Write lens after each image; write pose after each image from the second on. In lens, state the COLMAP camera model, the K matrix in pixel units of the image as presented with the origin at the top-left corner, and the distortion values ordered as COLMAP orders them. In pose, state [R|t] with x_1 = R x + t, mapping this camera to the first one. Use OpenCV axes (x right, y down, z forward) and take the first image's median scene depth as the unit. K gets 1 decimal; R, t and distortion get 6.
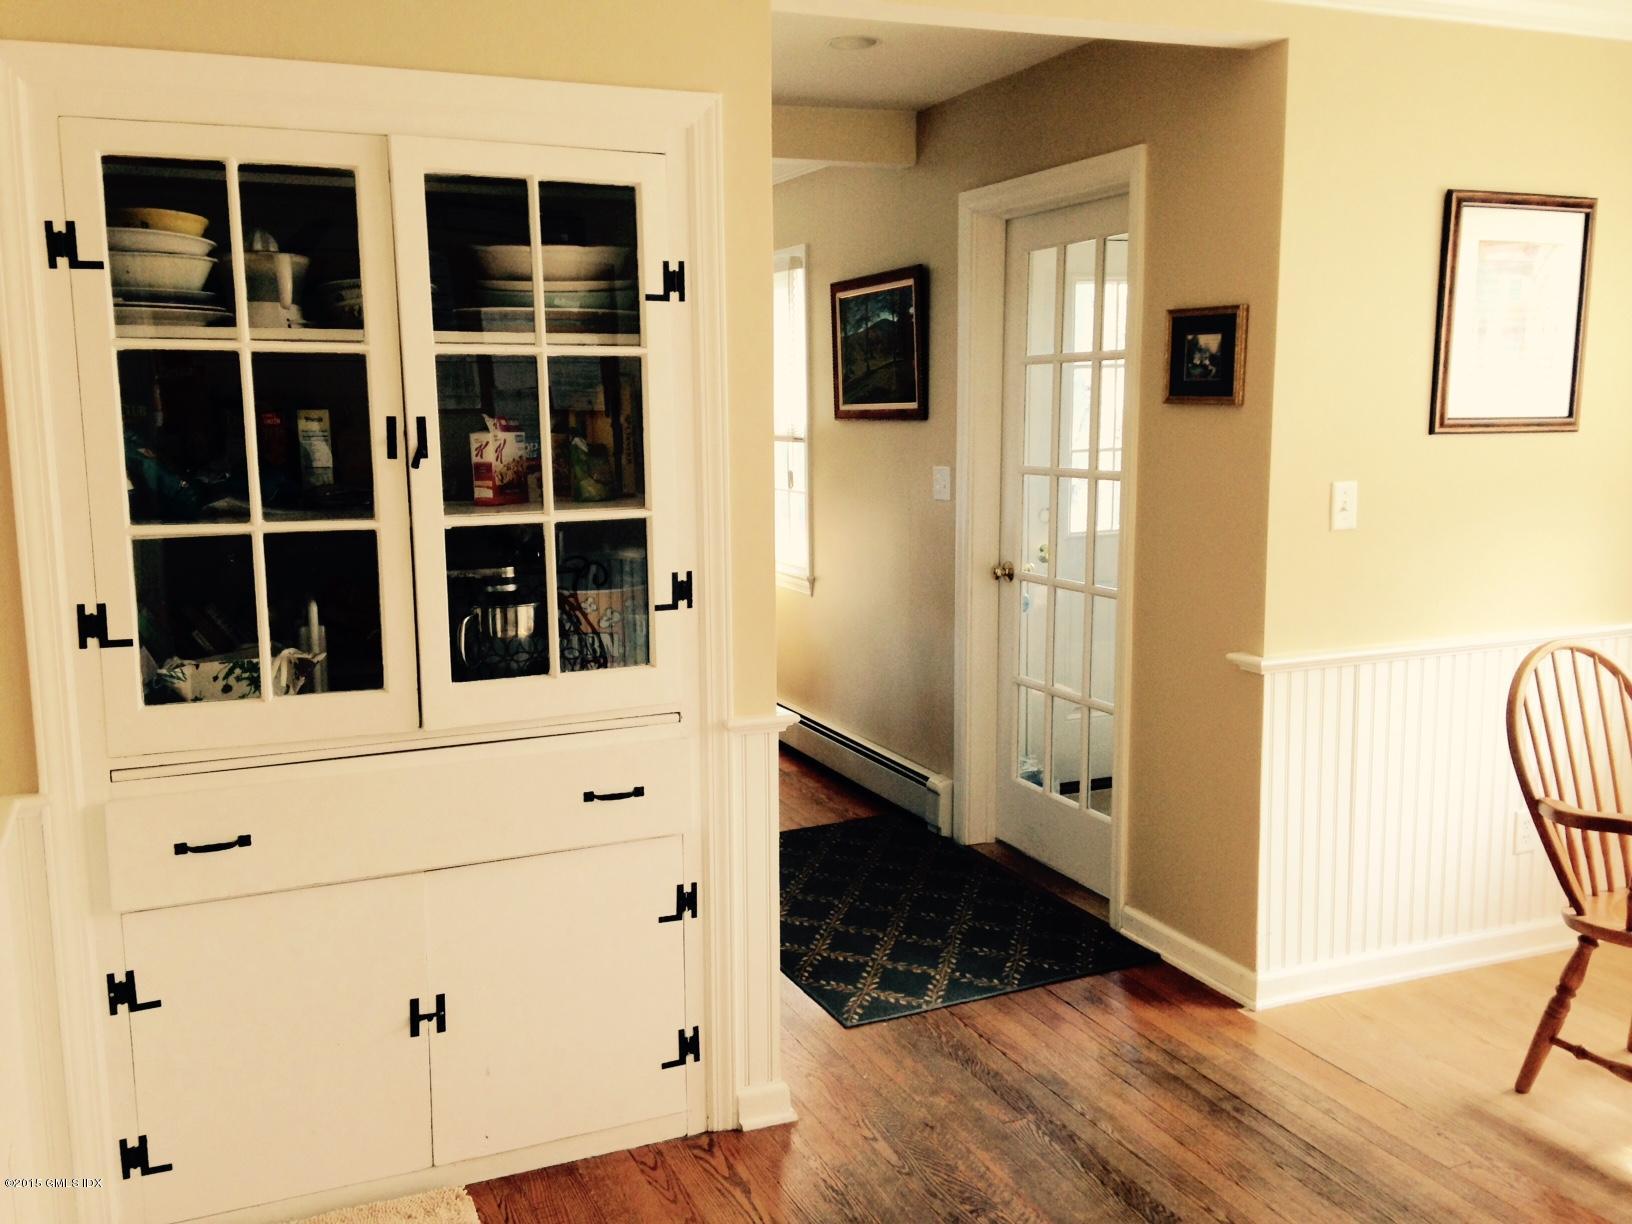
lens RADIAL K [[1548.7, 0, 816.4], [0, 1548.7, 599.9], [0, 0, 1]] dist [0.130986, 0.000000]
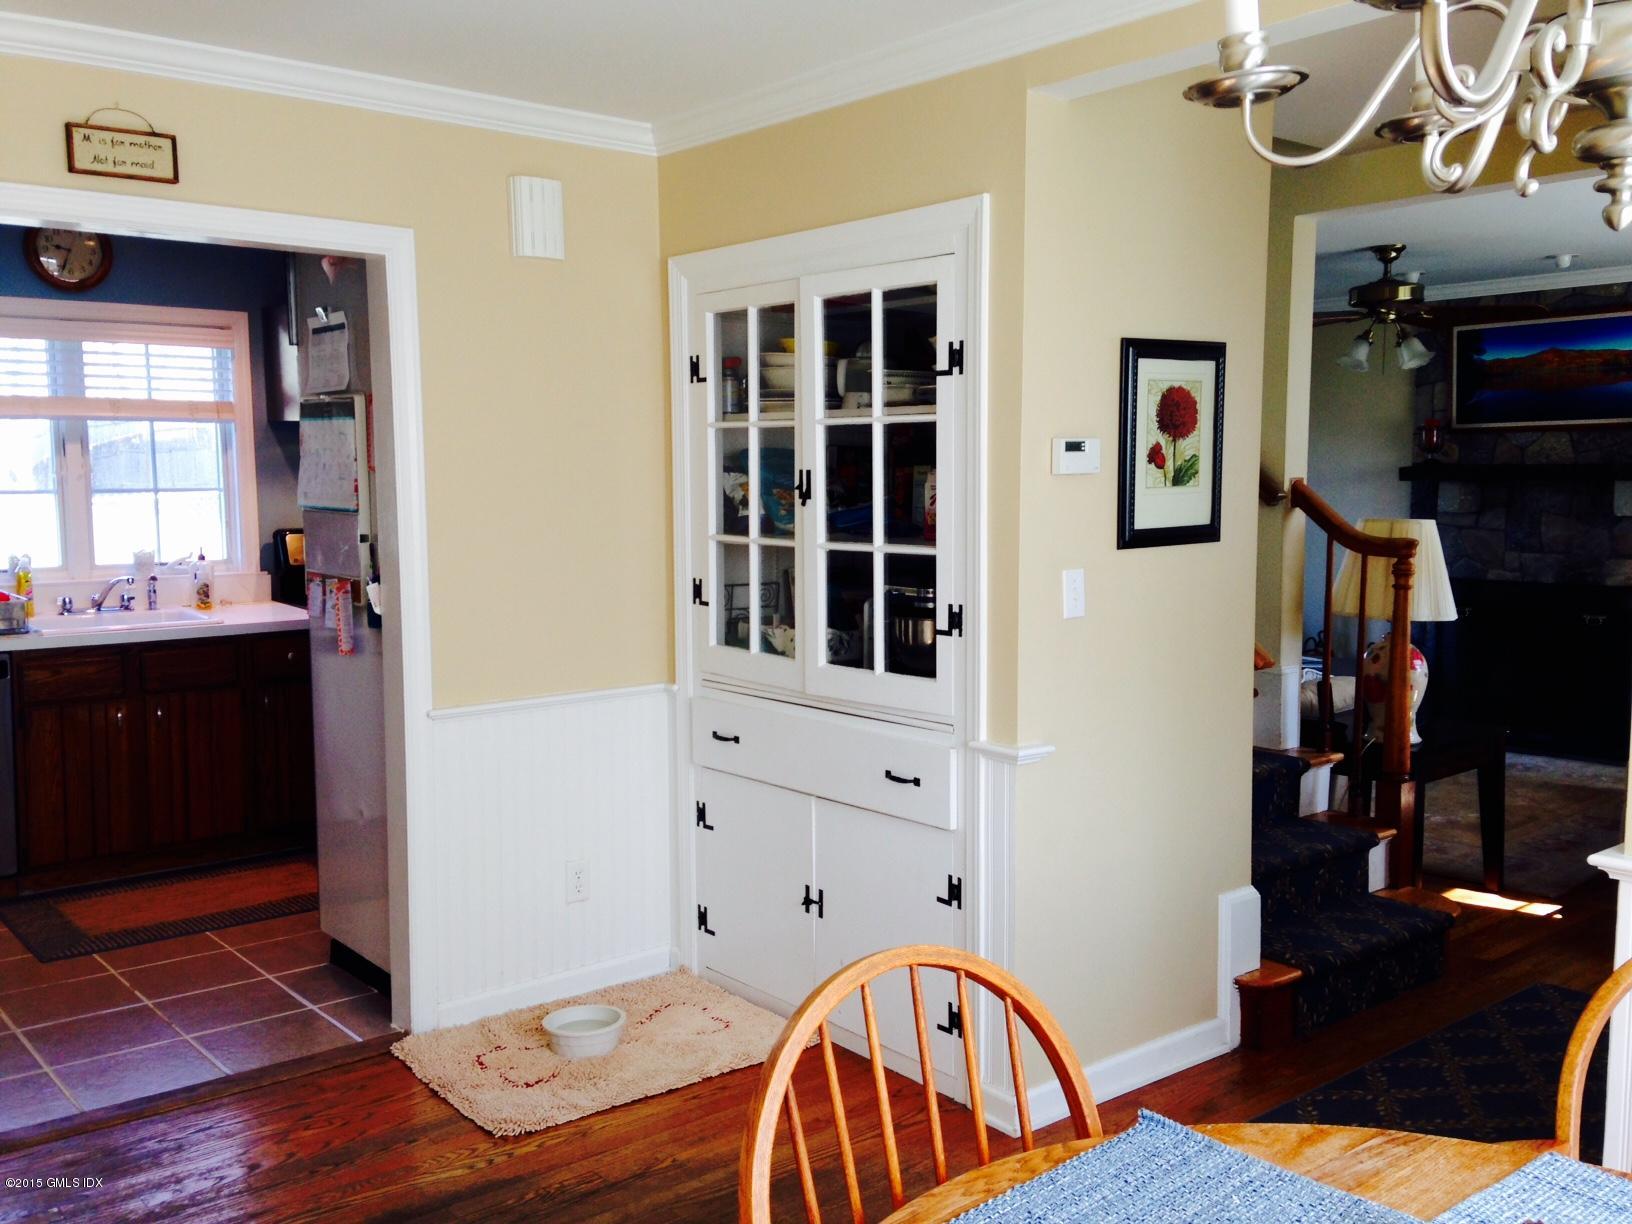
lens RADIAL K [[1548.7, 0, 830.0], [0, 1548.7, 613.0], [0, 0, 1]] dist [0.130986, 0.000000]
pose [[0.267700, 0.099072, -0.958395, 1.045802], [-0.124188, 0.989950, 0.067646, -0.081795], [0.955465, 0.100912, 0.277313, 0.607944]]
